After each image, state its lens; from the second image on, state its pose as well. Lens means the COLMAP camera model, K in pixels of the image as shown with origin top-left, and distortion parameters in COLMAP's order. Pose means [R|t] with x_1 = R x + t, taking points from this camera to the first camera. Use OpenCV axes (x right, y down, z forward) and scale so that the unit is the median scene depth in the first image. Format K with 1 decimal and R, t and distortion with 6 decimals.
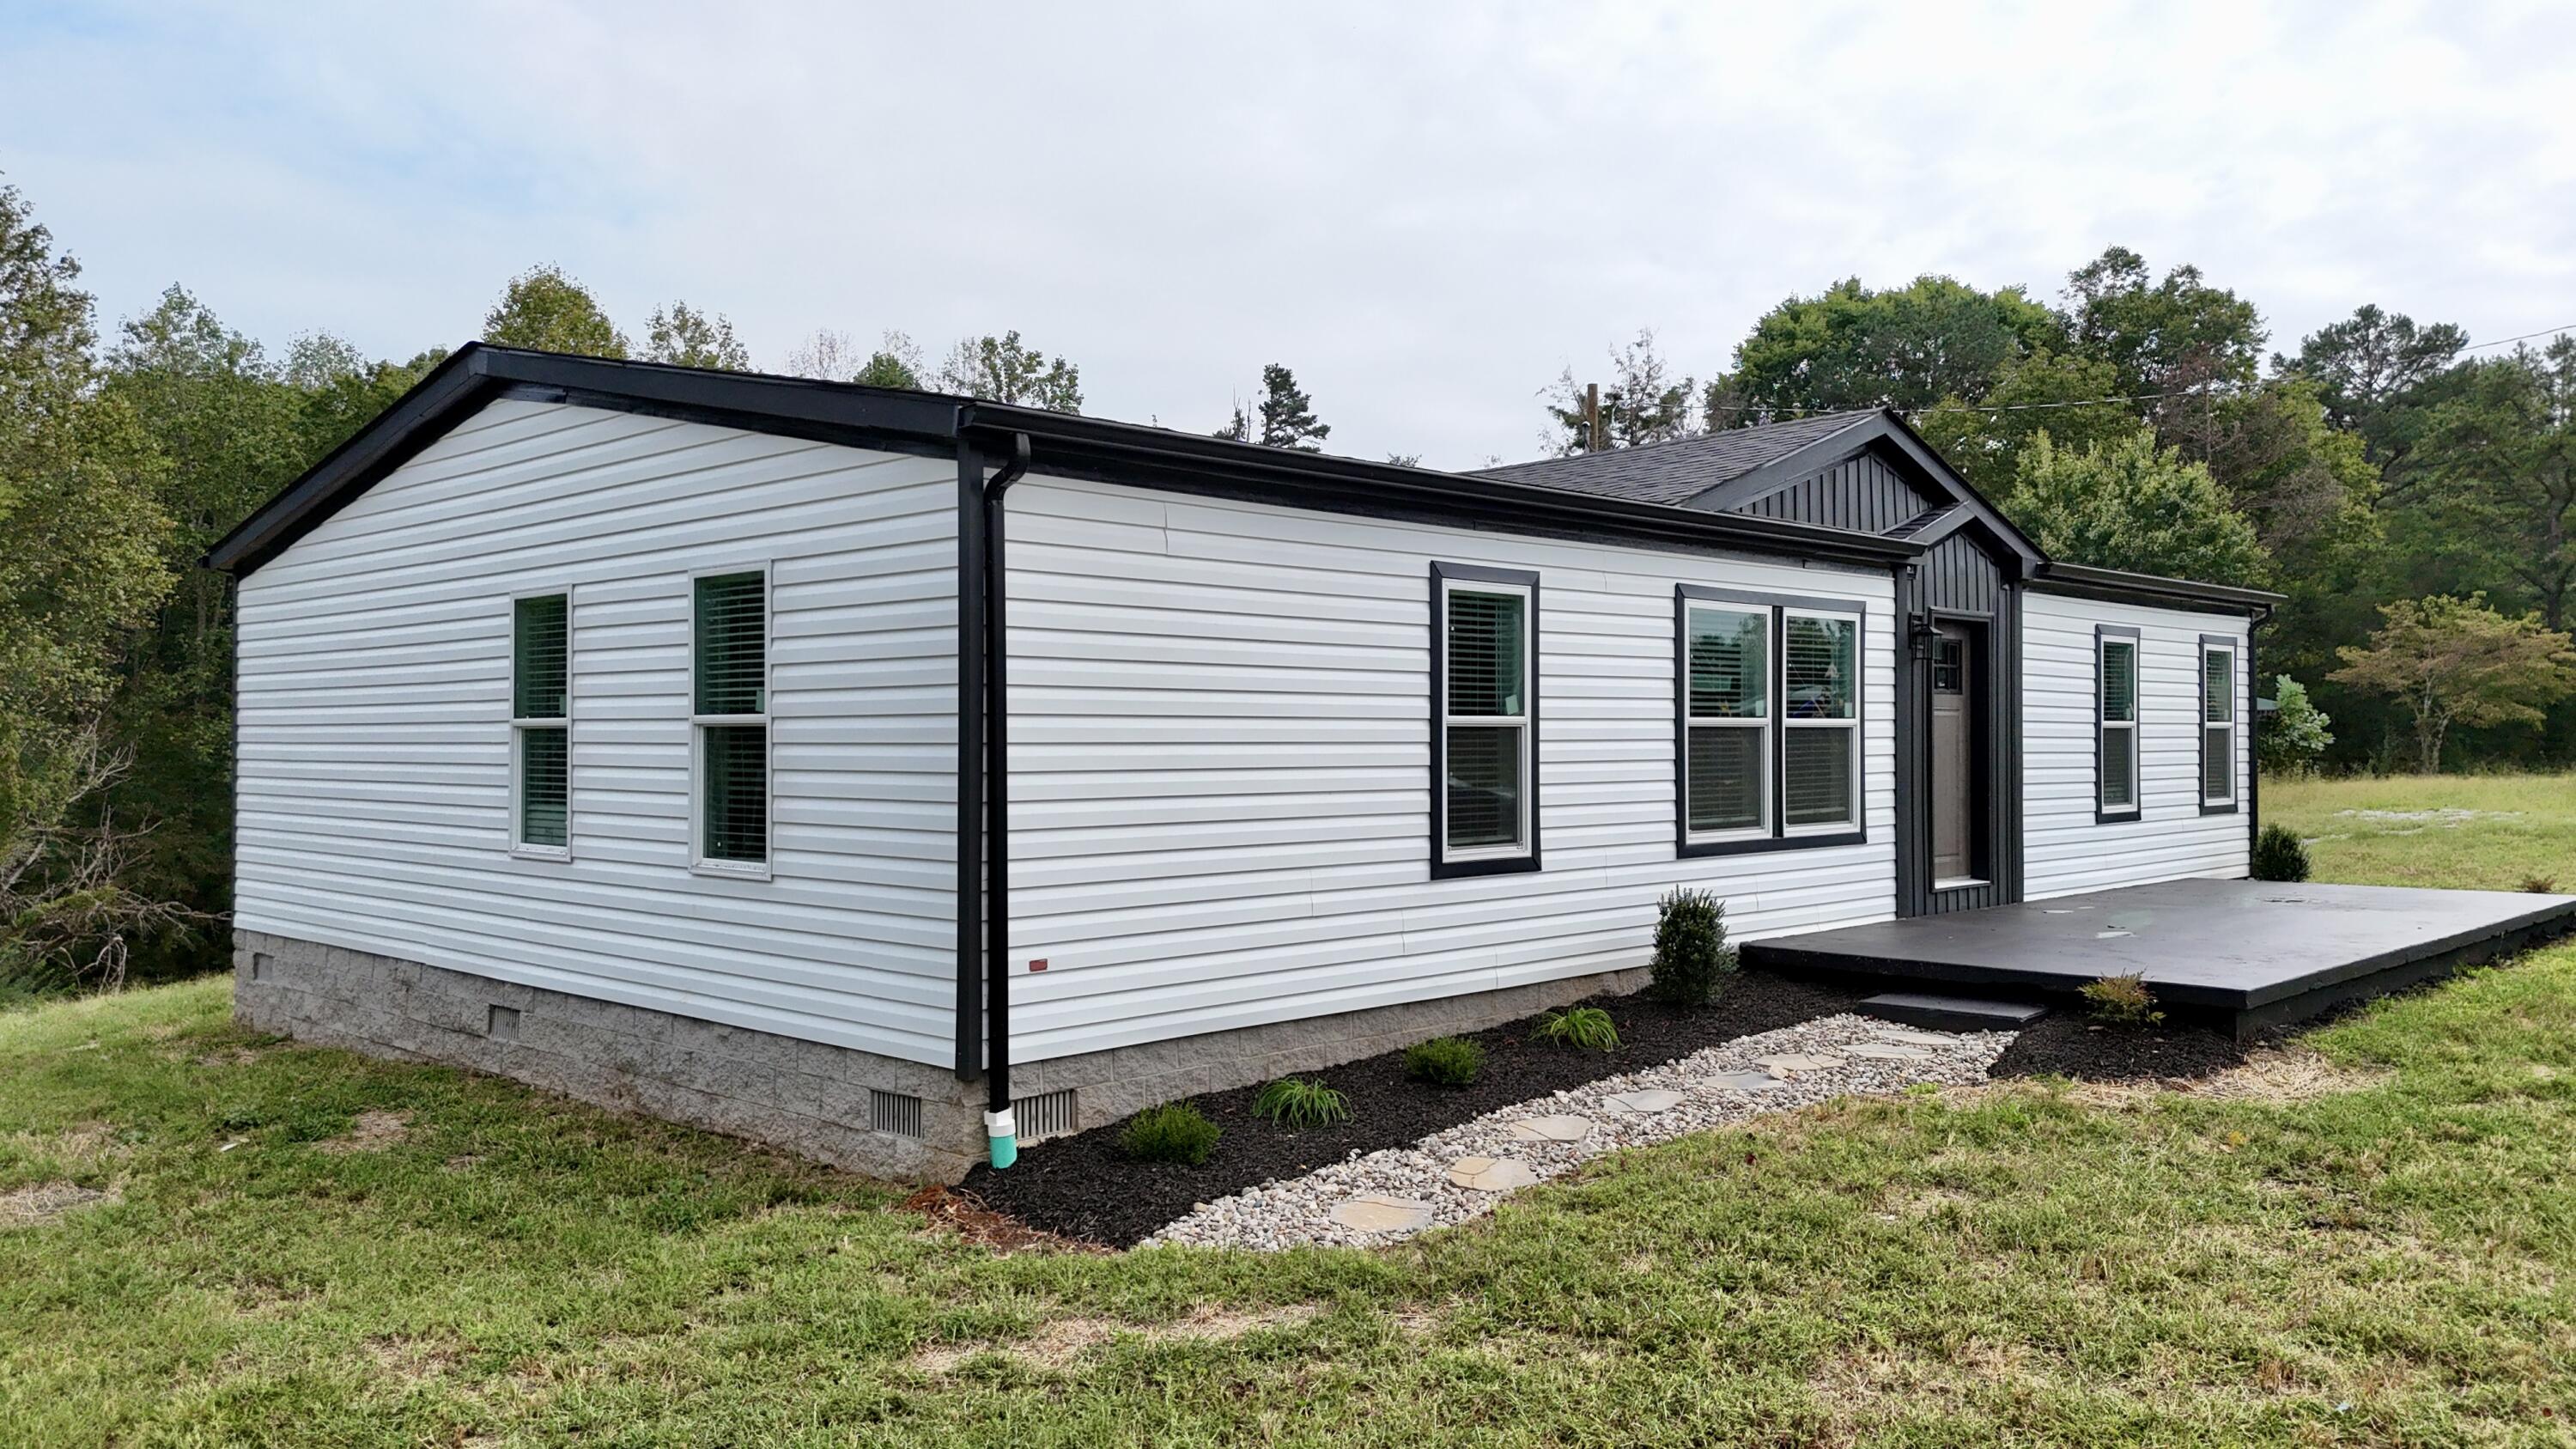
lens RADIAL K [[1900.7, 0, 1290.7], [0, 1900.7, 736.0], [0, 0, 1]] dist [0.055369, -0.025352]
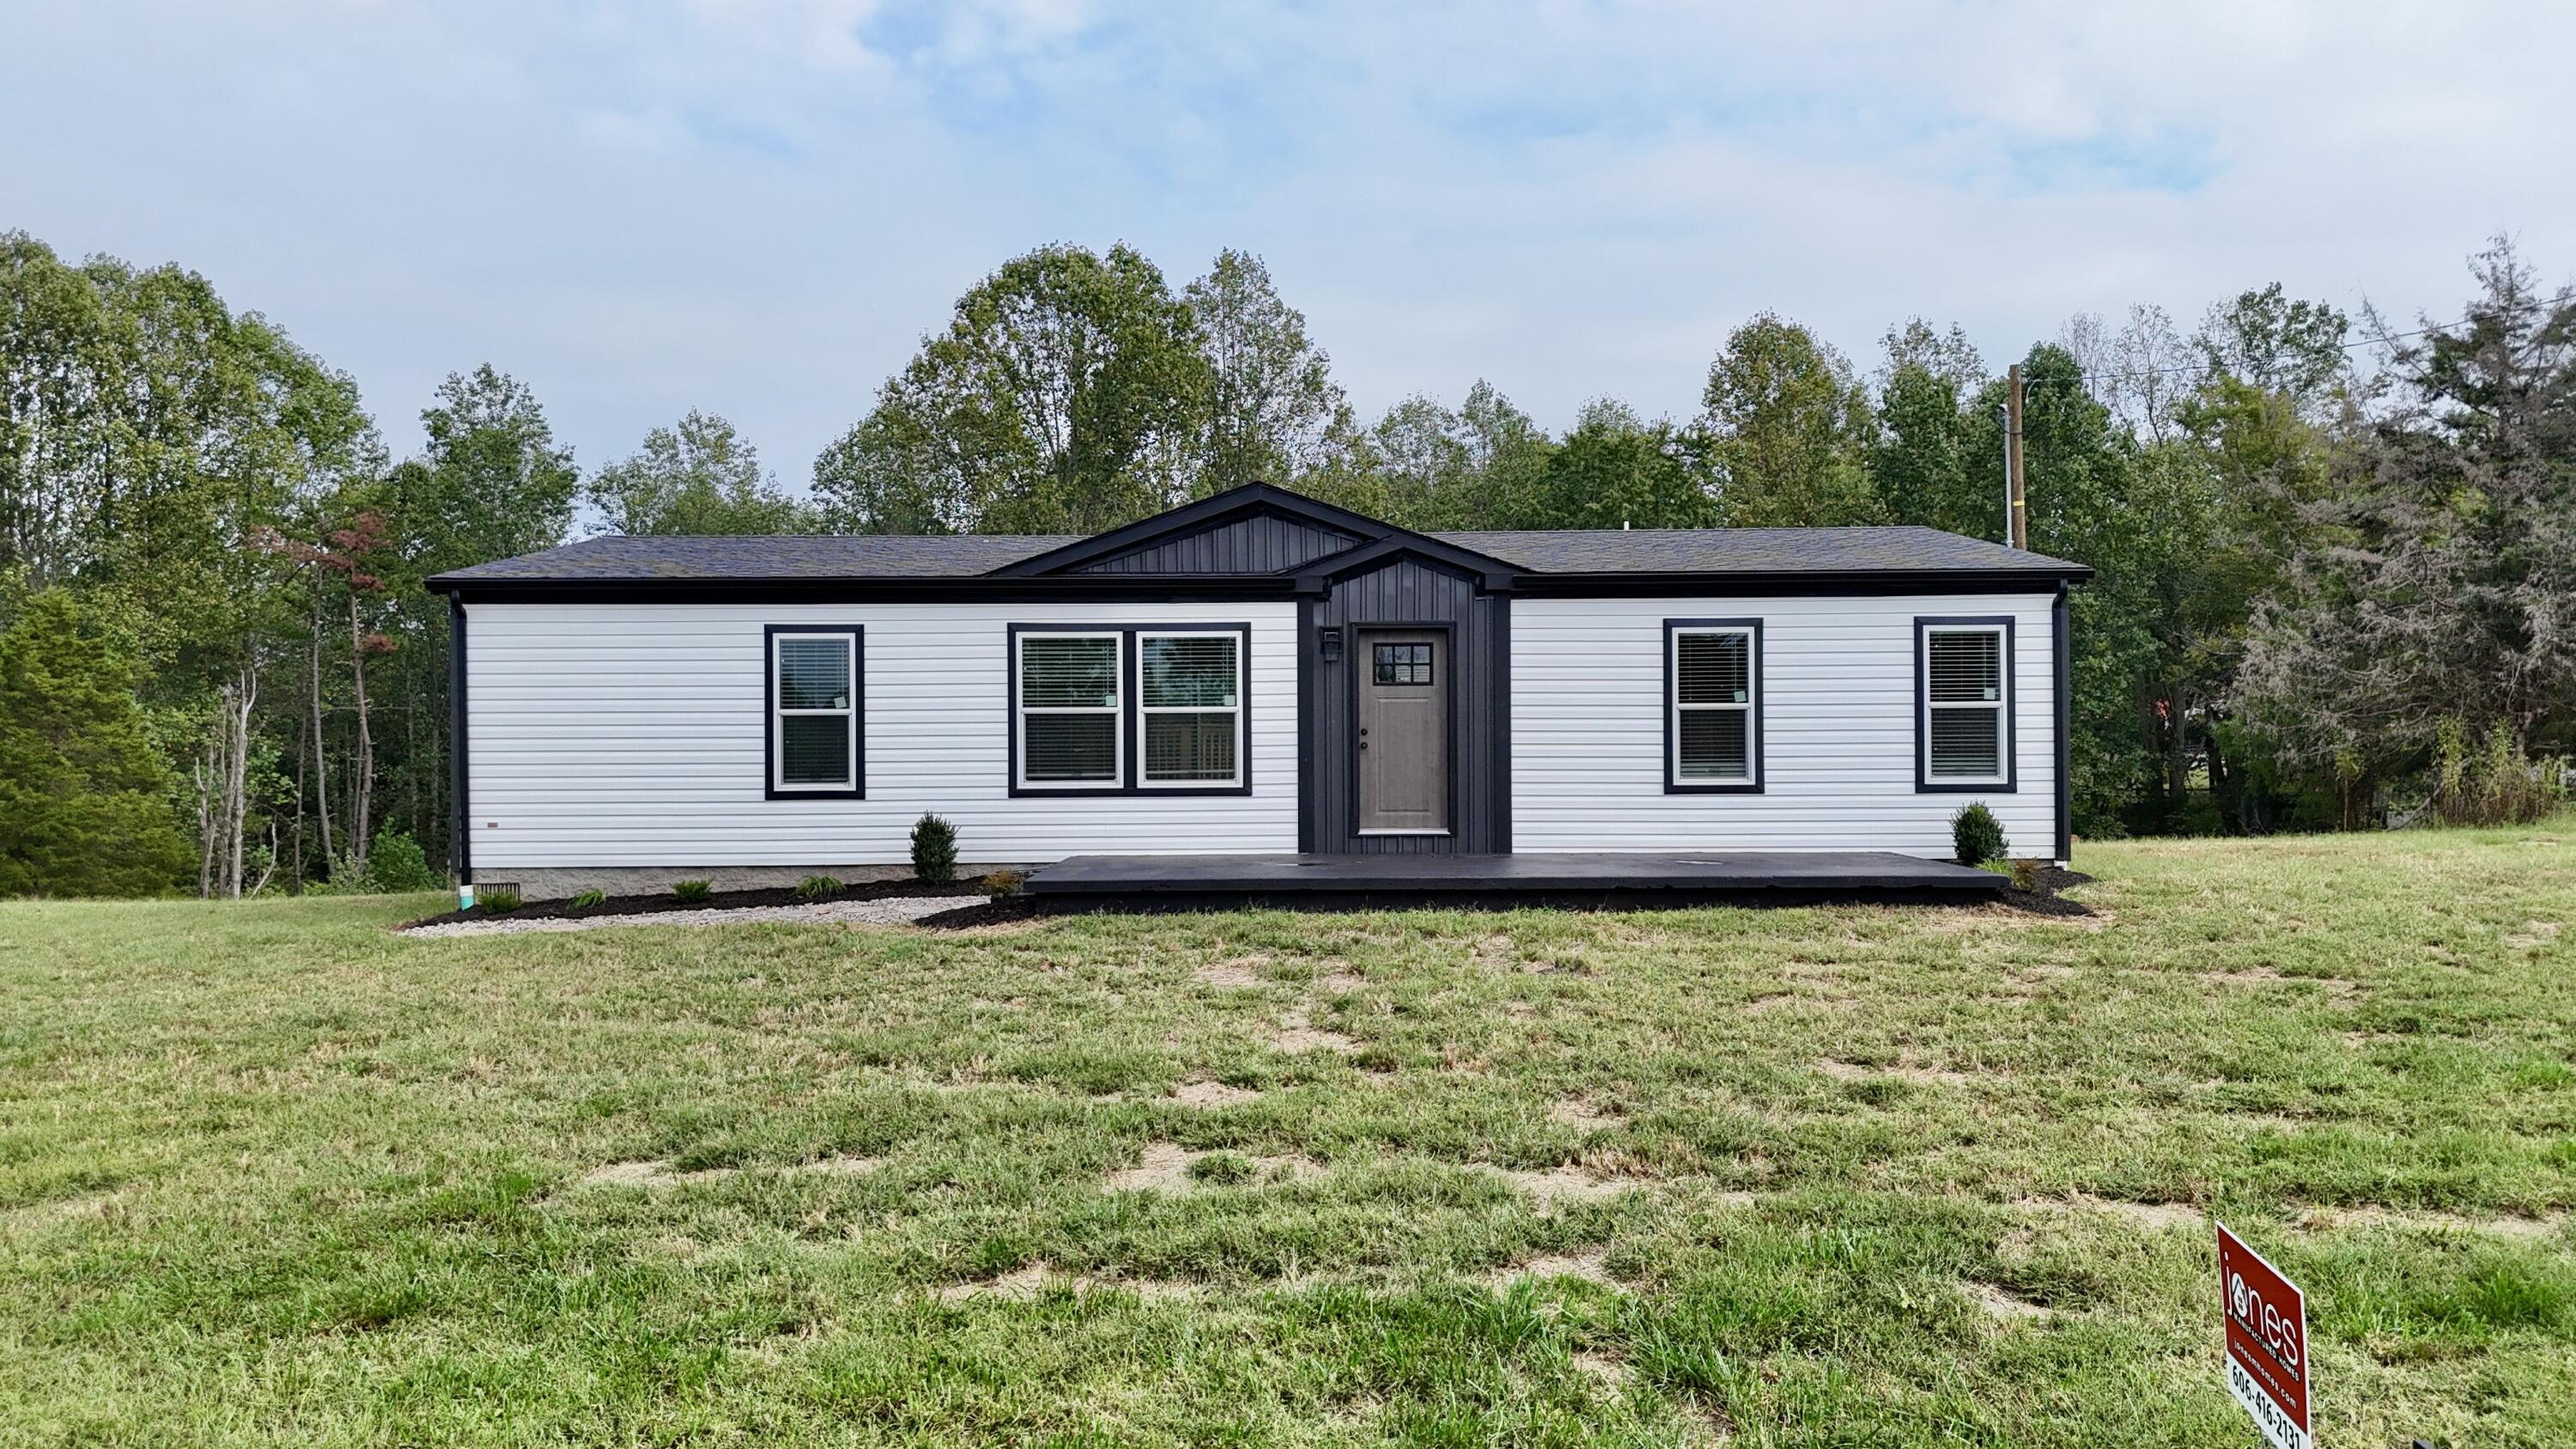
lens RADIAL K [[1900.7, 0, 1315.1], [0, 1900.7, 731.1], [0, 0, 1]] dist [0.055369, -0.025352]
pose [[0.701301, -0.002735, -0.712860, 1.392177], [0.005425, 0.999984, 0.001500, 0.007712], [0.712844, -0.004919, 0.701305, 0.071452]]
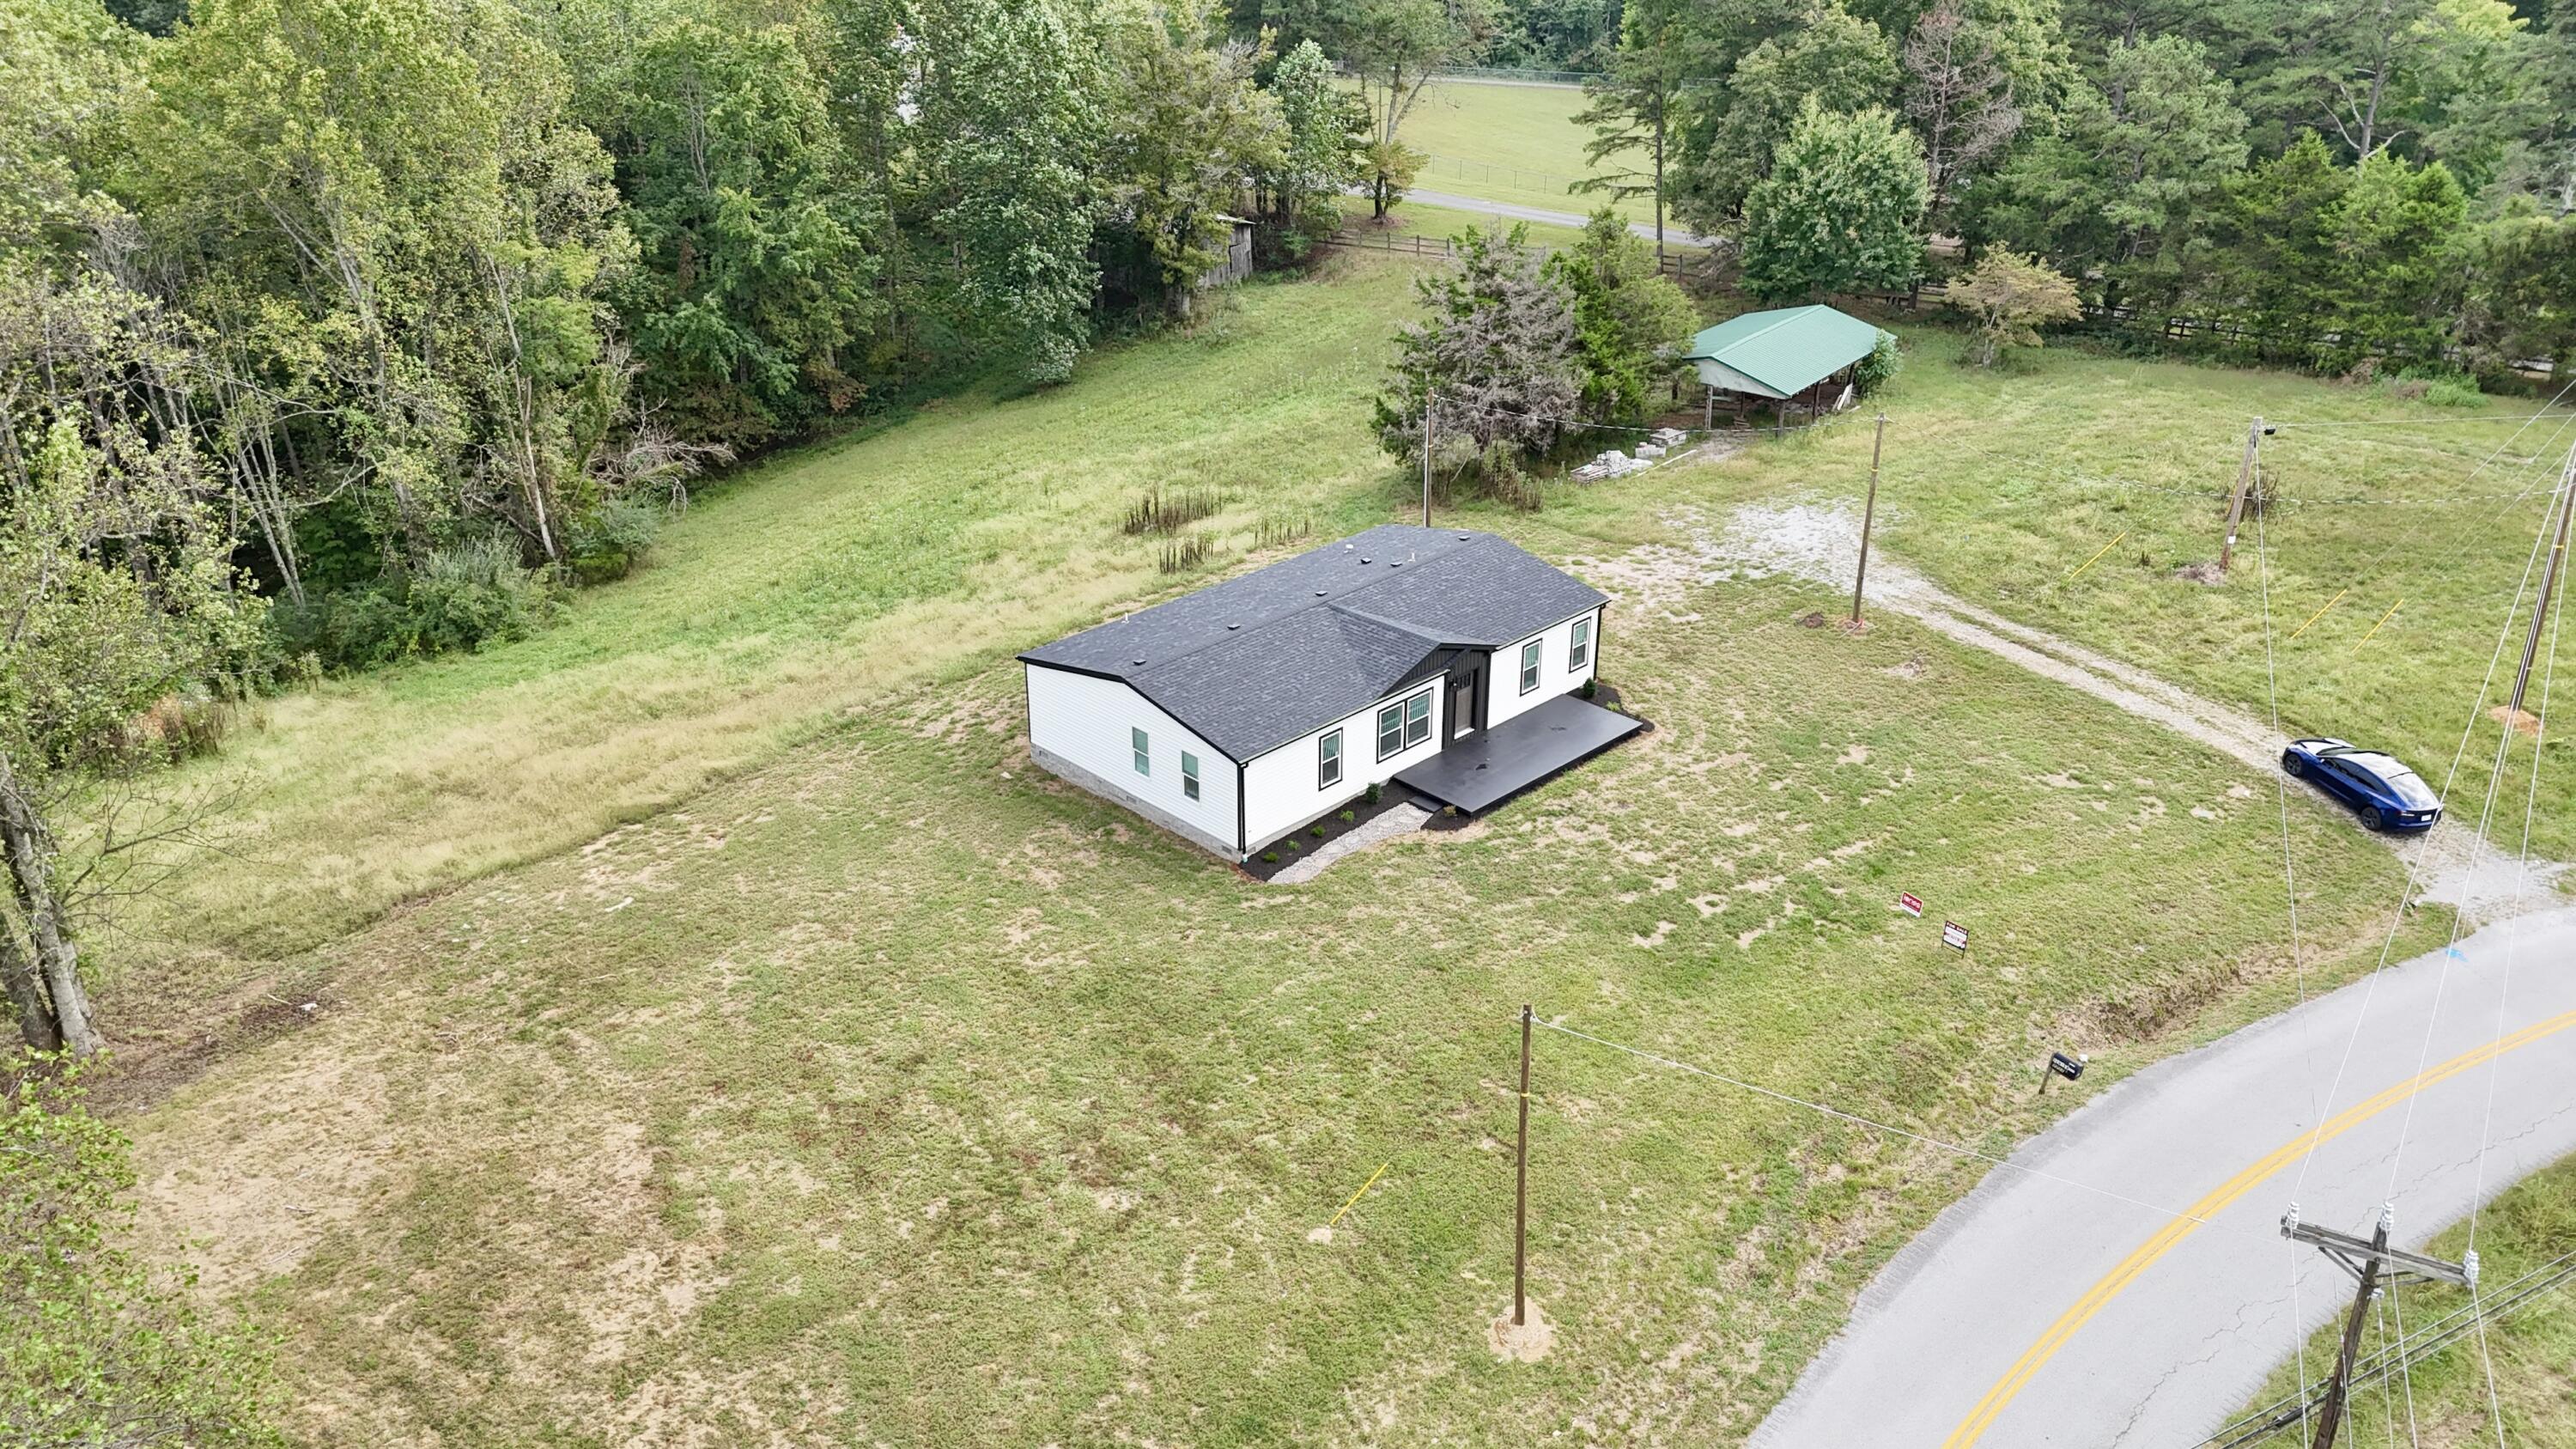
lens RADIAL K [[1900.7, 0, 1285.5], [0, 1900.7, 733.0], [0, 0, 1]] dist [0.055369, -0.025352]
pose [[0.999774, 0.008360, -0.019528, 0.066692], [0.001131, 0.897046, 0.441935, -1.884916], [0.021212, -0.441857, 0.896835, -2.865196]]
